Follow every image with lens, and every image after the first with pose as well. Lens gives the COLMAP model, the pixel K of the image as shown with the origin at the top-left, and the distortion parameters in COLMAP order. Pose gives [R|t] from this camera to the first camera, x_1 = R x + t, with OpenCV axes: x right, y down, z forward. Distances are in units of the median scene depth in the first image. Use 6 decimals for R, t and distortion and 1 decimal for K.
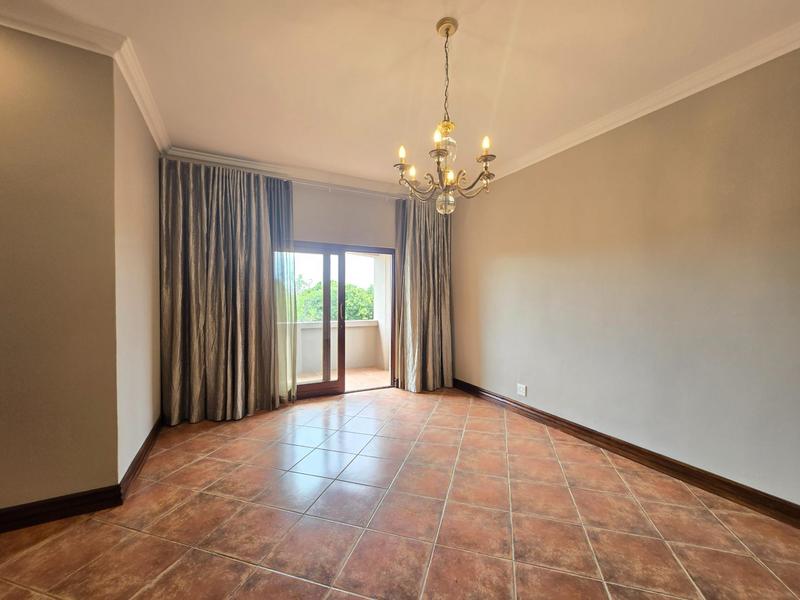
lens RADIAL K [[331.2, 0, 400.0], [0, 331.2, 300.0], [0, 0, 1]] dist [-0.002013, -0.000011]
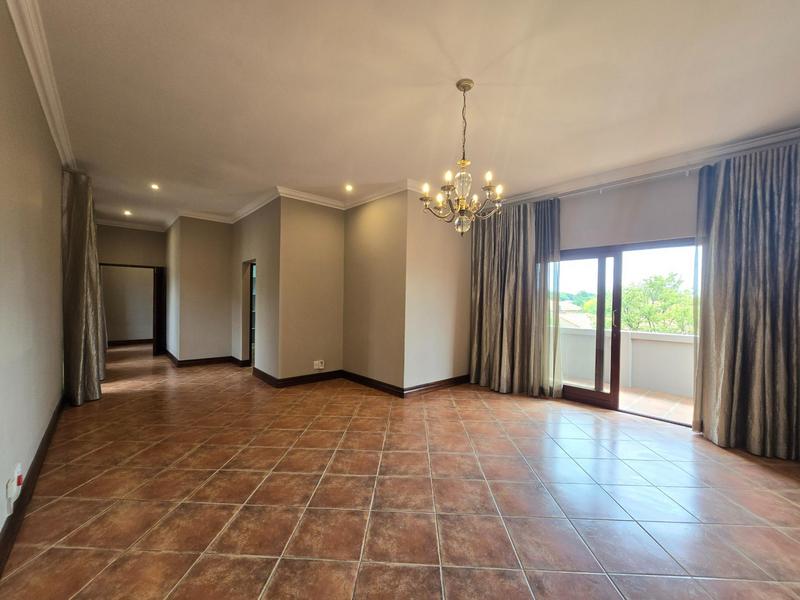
lens RADIAL K [[331.2, 0, 400.0], [0, 331.2, 300.0], [0, 0, 1]] dist [-0.002013, -0.000011]
pose [[0.247560, -0.003591, -0.968866, 0.604875], [-0.027401, 0.999567, -0.010706, 0.009931], [0.968485, 0.029199, 0.247354, 0.223825]]
